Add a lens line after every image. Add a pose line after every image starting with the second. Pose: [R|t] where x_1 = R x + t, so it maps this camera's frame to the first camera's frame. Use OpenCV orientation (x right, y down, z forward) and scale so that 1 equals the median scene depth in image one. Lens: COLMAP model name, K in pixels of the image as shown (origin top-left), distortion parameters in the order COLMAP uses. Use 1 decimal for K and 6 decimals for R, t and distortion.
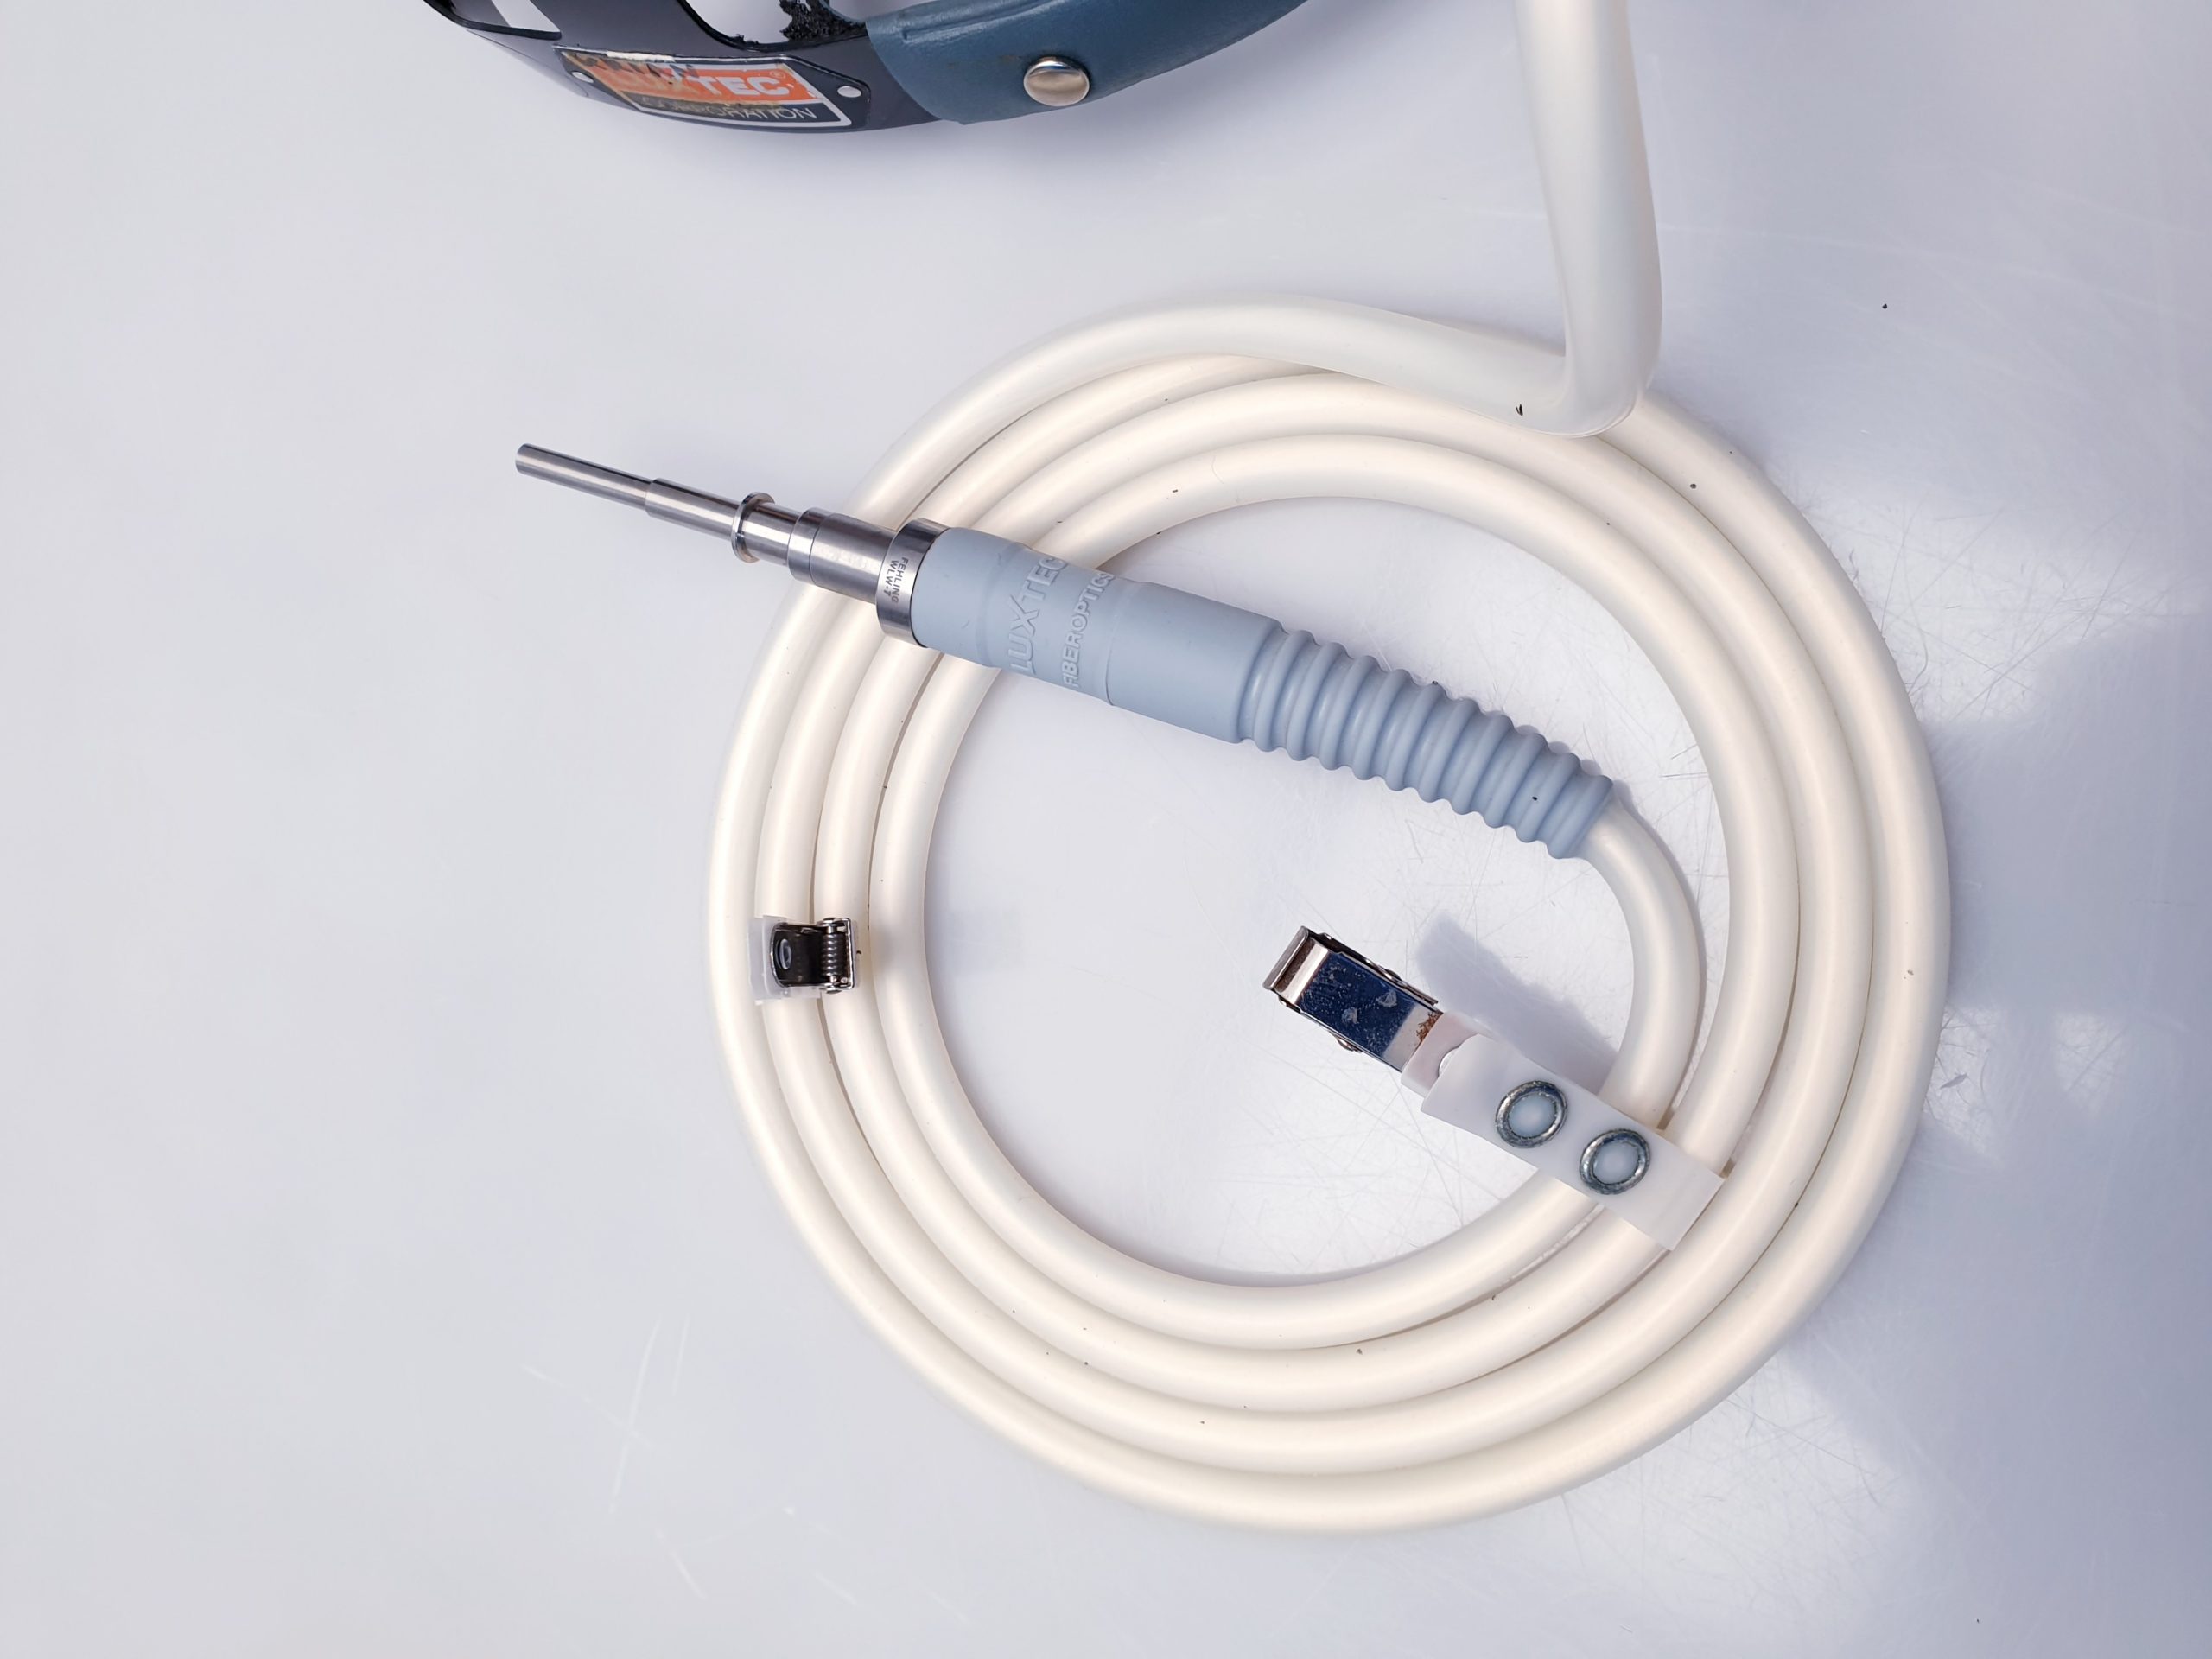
lens RADIAL K [[1904.4, 0, 1108.5], [0, 1904.4, 792.5], [0, 0, 1]] dist [0.113239, -0.219520]
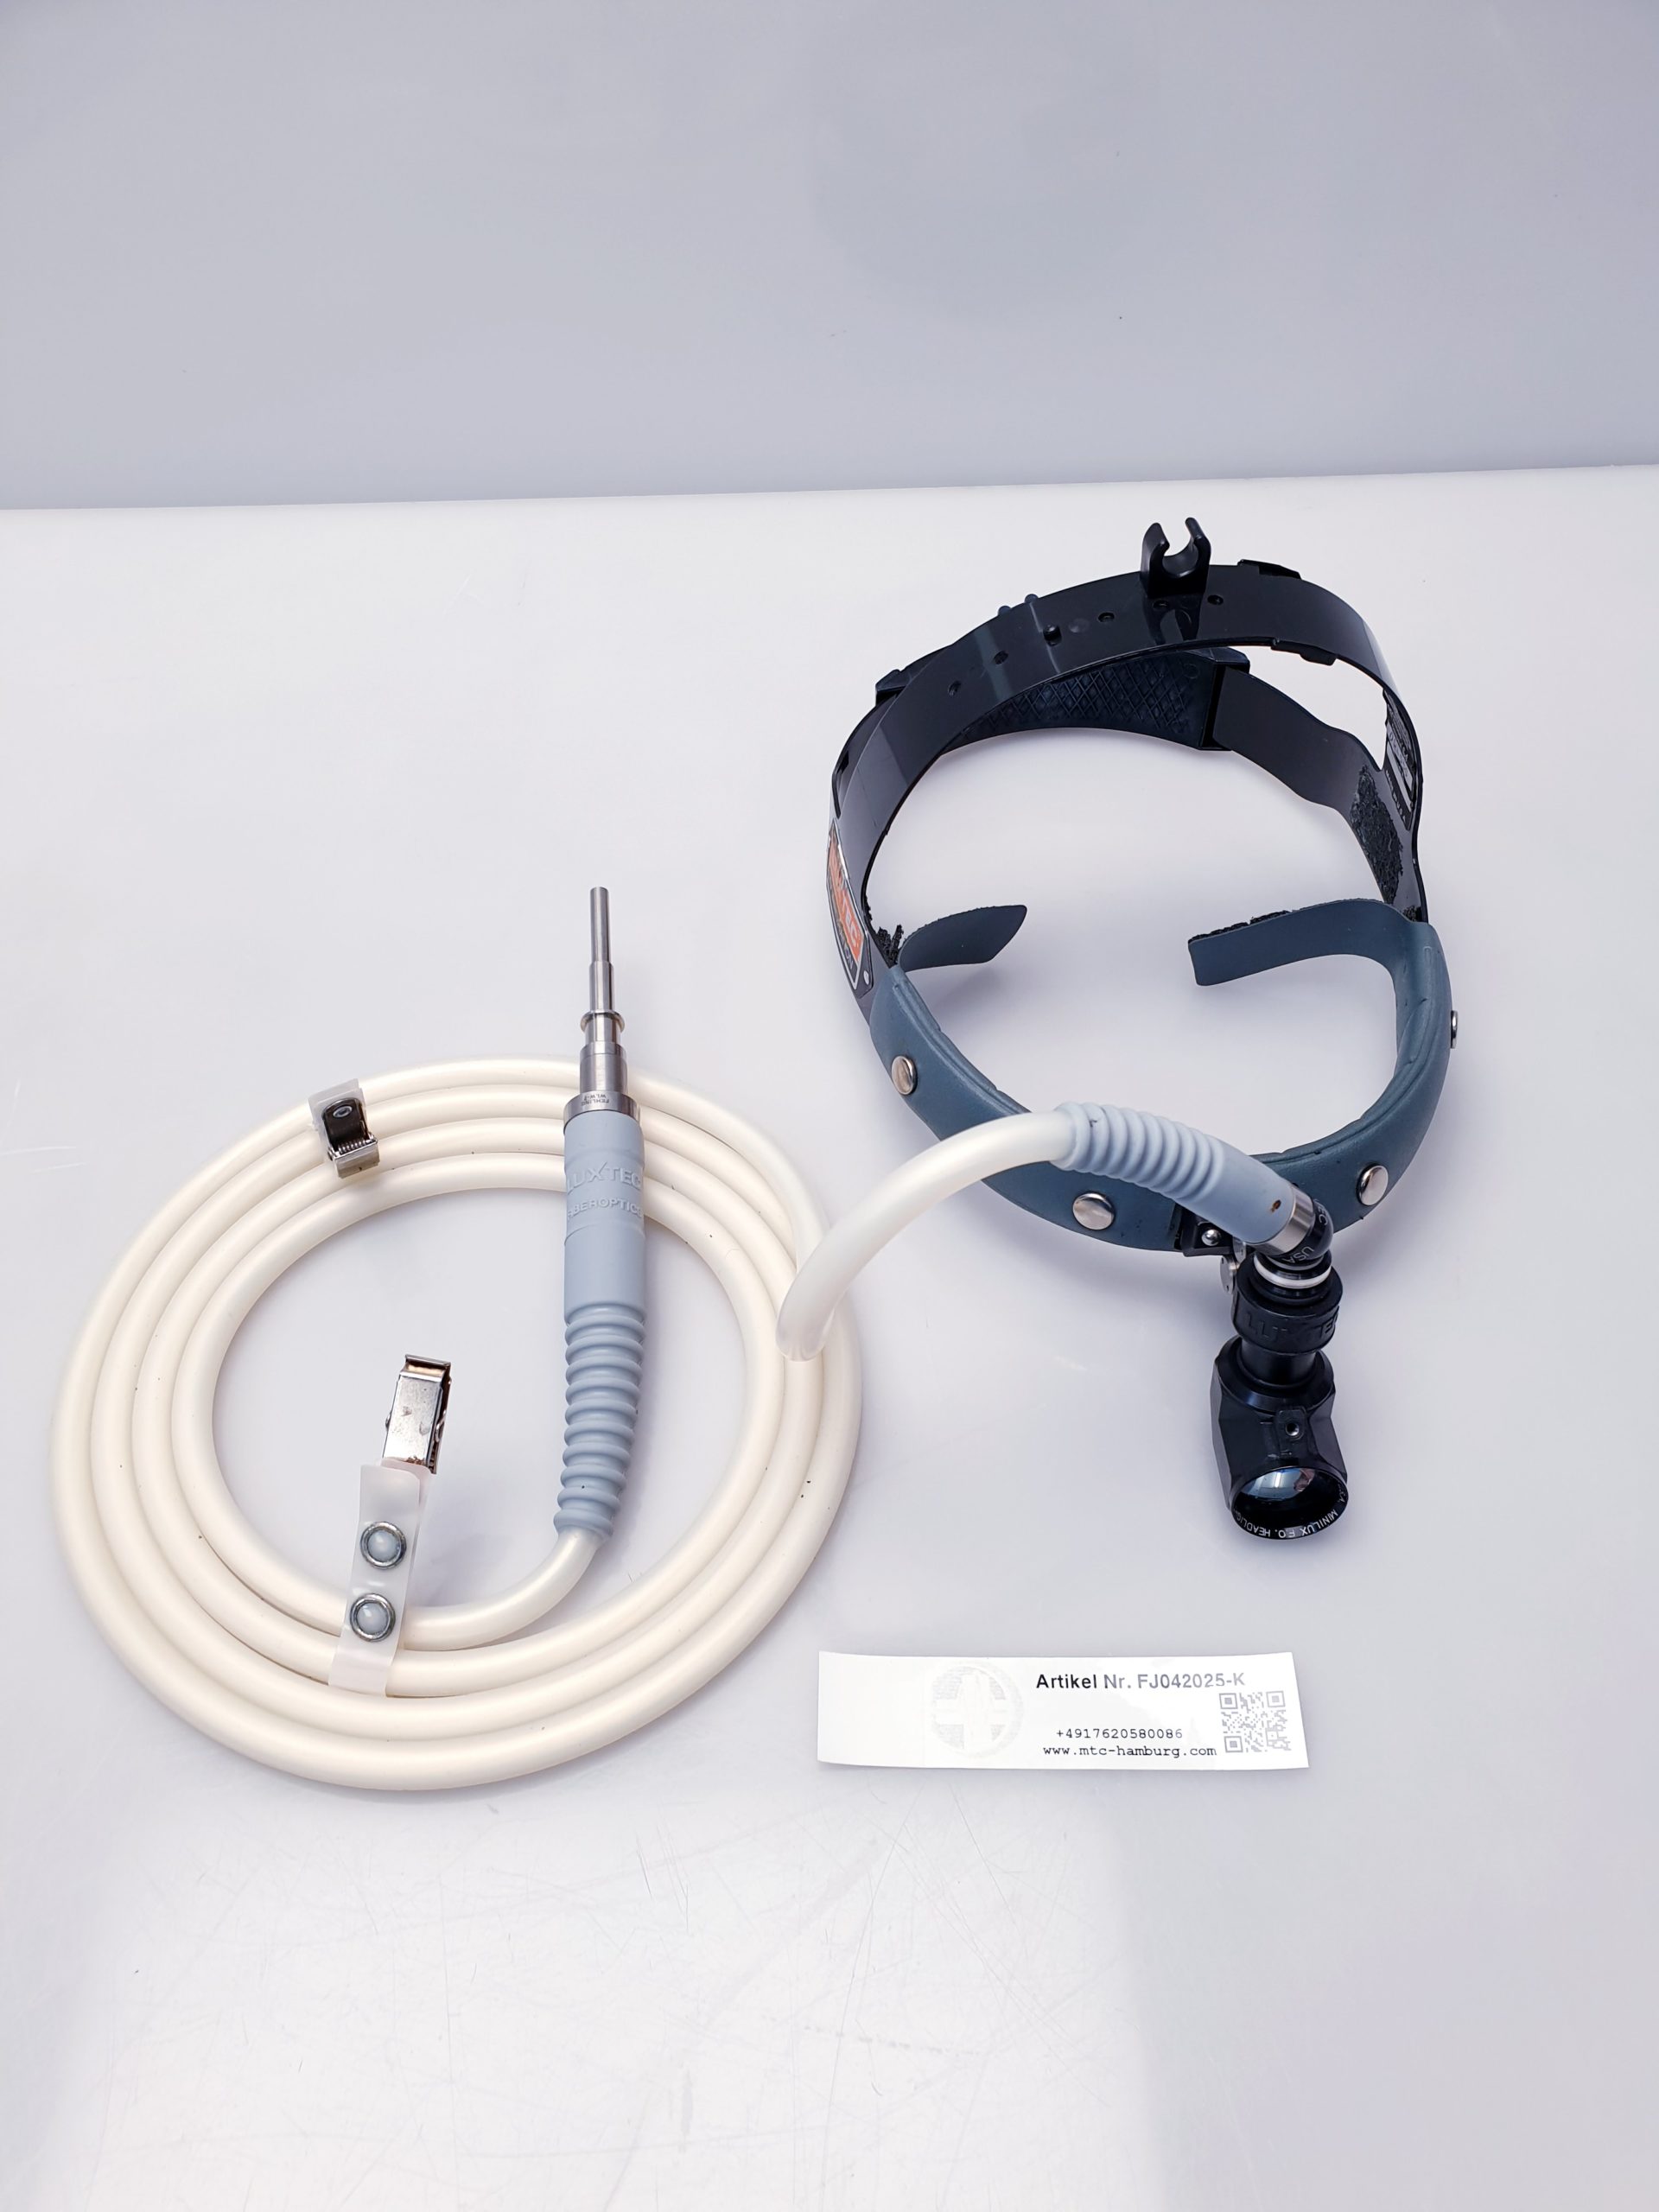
lens RADIAL K [[1904.4, 0, 824.5], [0, 1904.4, 1176.3], [0, 0, 1]] dist [0.113239, -0.219520]
pose [[0.370343, 0.896309, -0.243877, 0.398881], [-0.926224, 0.336427, -0.170080, 0.002470], [-0.070397, 0.288873, 0.954776, -0.500777]]
